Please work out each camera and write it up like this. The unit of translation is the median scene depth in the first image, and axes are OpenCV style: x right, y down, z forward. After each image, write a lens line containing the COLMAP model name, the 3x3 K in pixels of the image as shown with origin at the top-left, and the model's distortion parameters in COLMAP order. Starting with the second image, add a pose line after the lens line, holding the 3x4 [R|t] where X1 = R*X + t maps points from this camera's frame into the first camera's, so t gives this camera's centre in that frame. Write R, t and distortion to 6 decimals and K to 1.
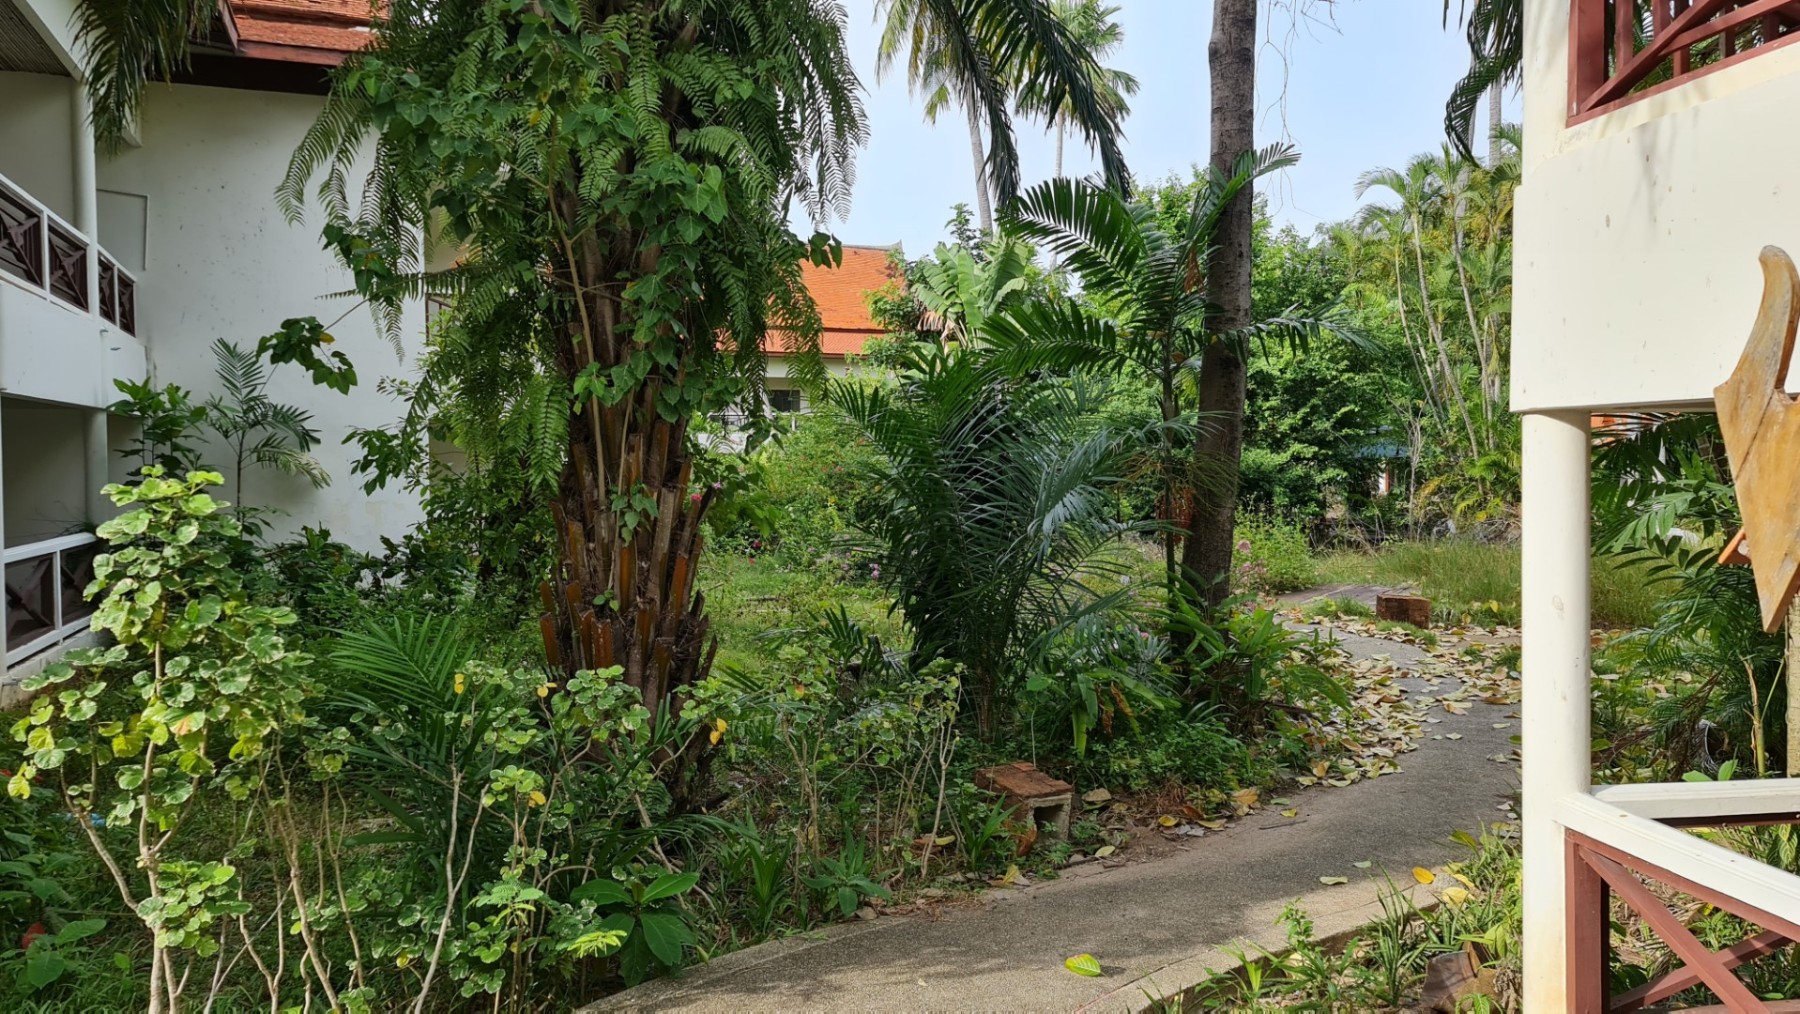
lens RADIAL K [[1305.9, 0, 884.1], [0, 1305.9, 499.2], [0, 0, 1]] dist [0.055481, -0.000081]
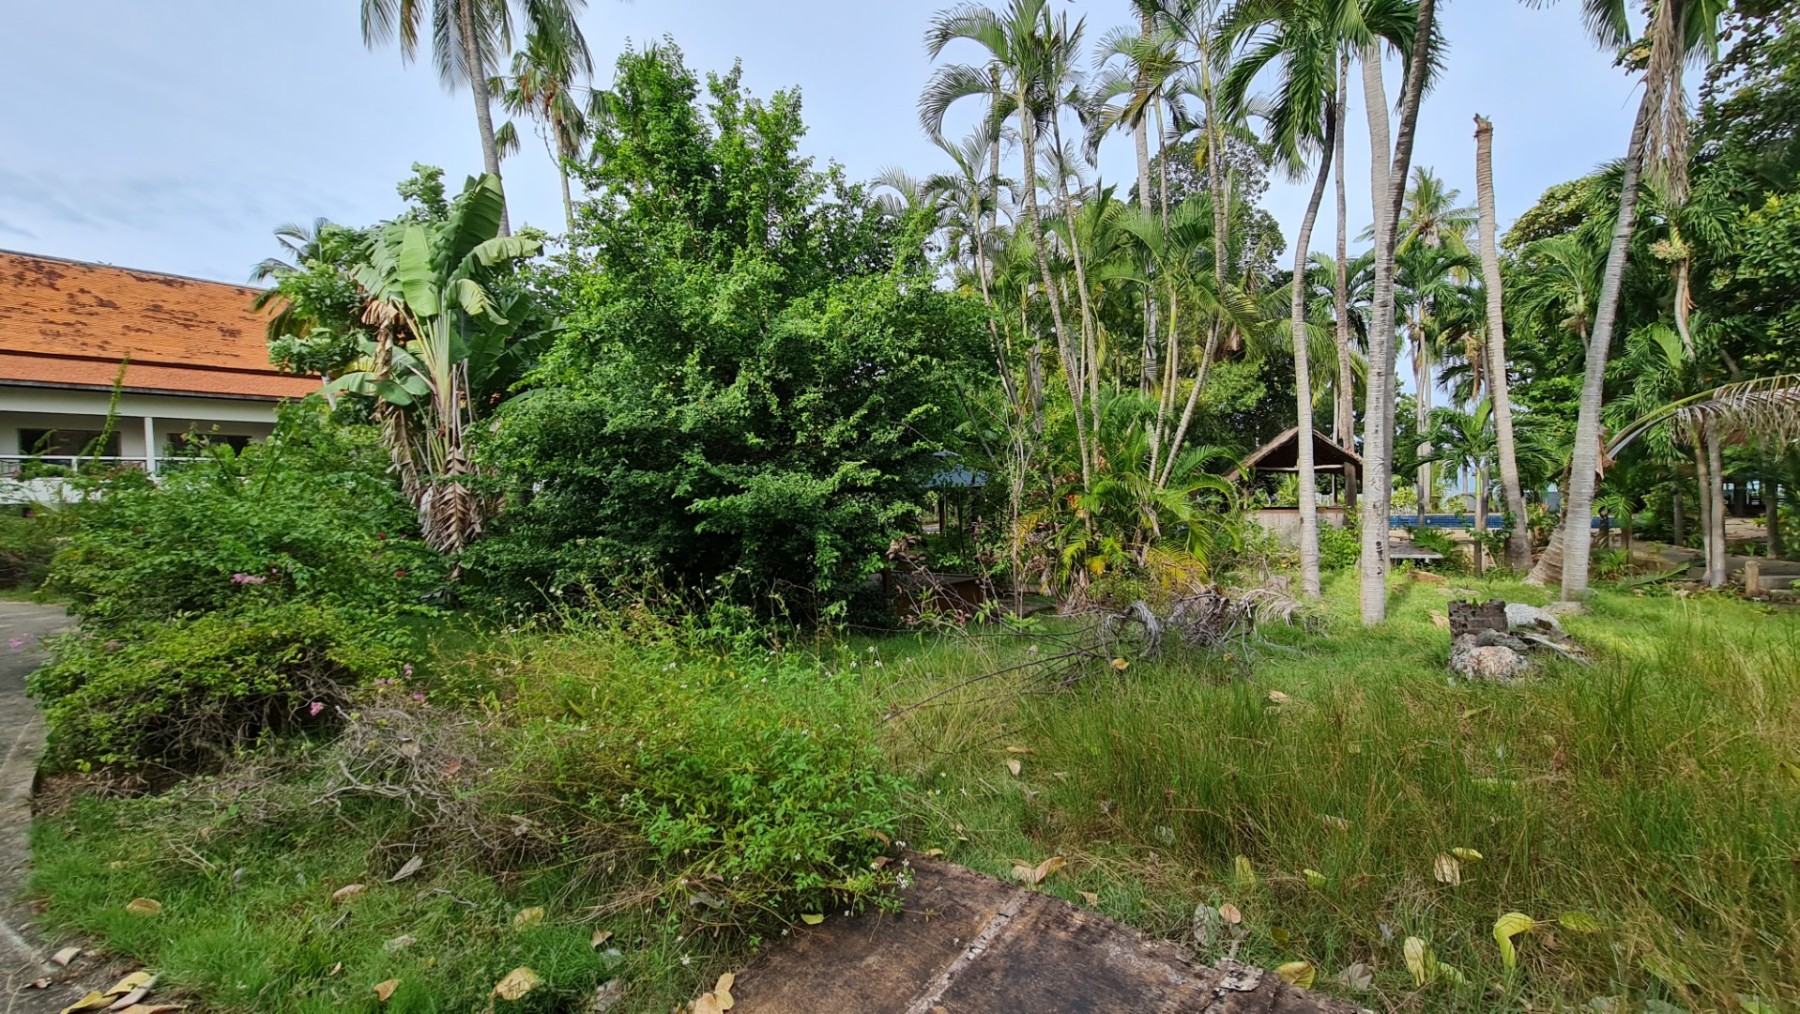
lens RADIAL K [[747.6, 0, 916.6], [0, 747.6, 508.5], [0, 0, 1]] dist [-0.002489, 0.002703]
pose [[0.934162, -0.017455, 0.356423, 0.212076], [0.016510, 0.999847, 0.005694, -0.021835], [-0.356468, 0.000565, 0.934307, 0.640662]]
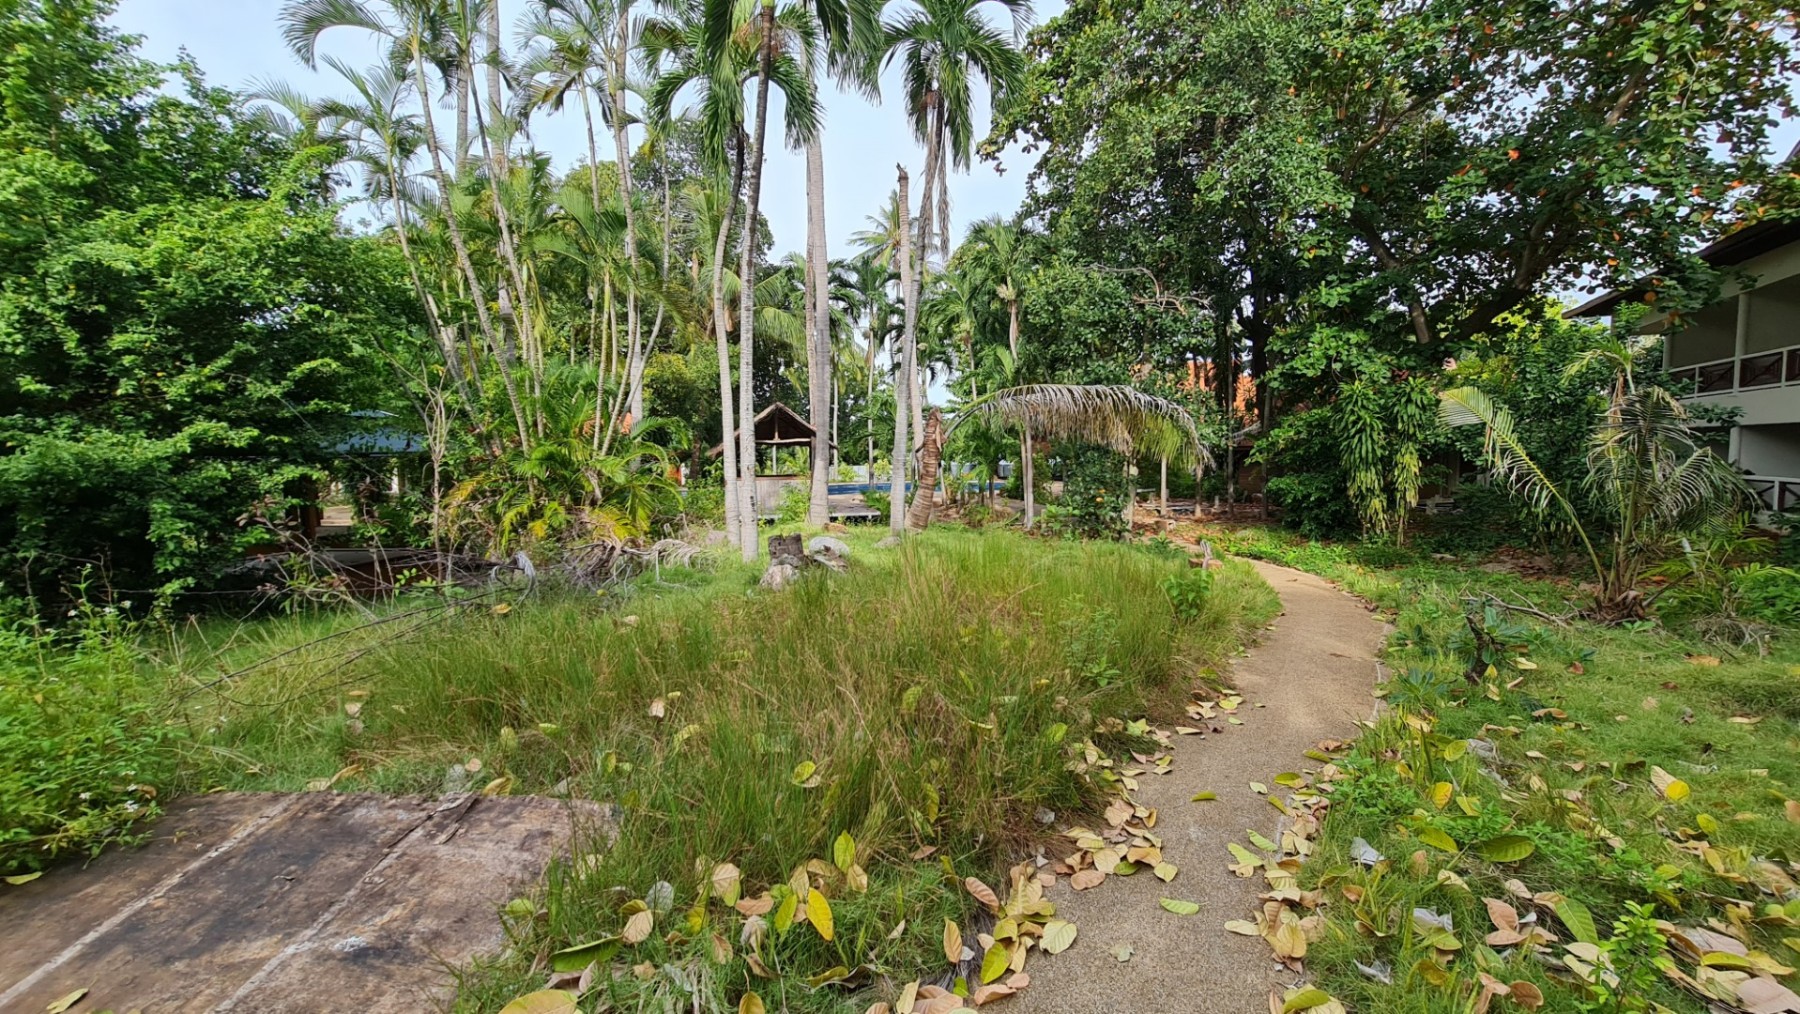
lens RADIAL K [[747.6, 0, 908.2], [0, 747.6, 503.7], [0, 0, 1]] dist [-0.002489, 0.002703]
pose [[0.581374, -0.049388, 0.812136, 0.227353], [0.018609, 0.998702, 0.047413, -0.016827], [-0.813423, -0.012452, 0.581539, 0.572574]]
